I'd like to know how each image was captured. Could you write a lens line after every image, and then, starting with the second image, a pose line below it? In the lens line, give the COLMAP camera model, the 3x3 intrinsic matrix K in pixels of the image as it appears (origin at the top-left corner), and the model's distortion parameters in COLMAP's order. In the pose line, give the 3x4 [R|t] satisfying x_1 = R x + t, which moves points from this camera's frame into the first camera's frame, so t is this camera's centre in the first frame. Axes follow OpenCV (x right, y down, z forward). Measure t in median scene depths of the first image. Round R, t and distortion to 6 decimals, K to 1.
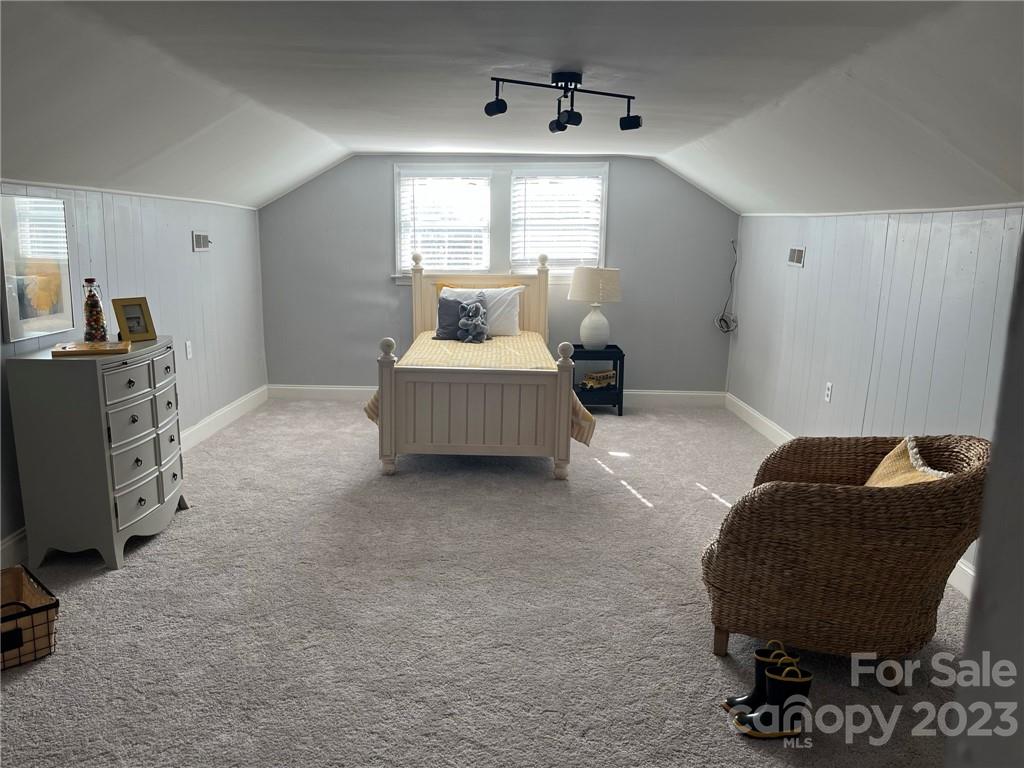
lens RADIAL K [[773.5, 0, 513.4], [0, 773.5, 390.1], [0, 0, 1]] dist [0.058435, -0.084520]
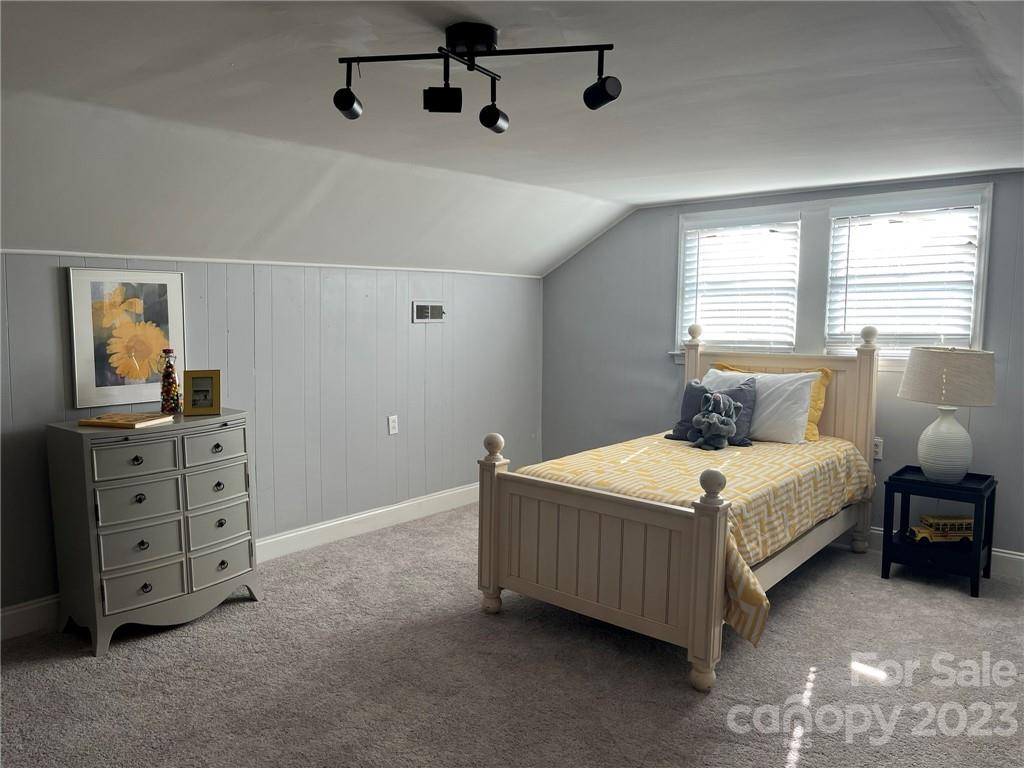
lens RADIAL K [[773.5, 0, 507.2], [0, 773.5, 383.1], [0, 0, 1]] dist [0.058435, -0.084520]
pose [[0.763443, 0.054481, -0.643573, 0.256698], [-0.116736, 0.991665, -0.054530, -0.057871], [0.635238, 0.116759, 0.763440, 0.314049]]
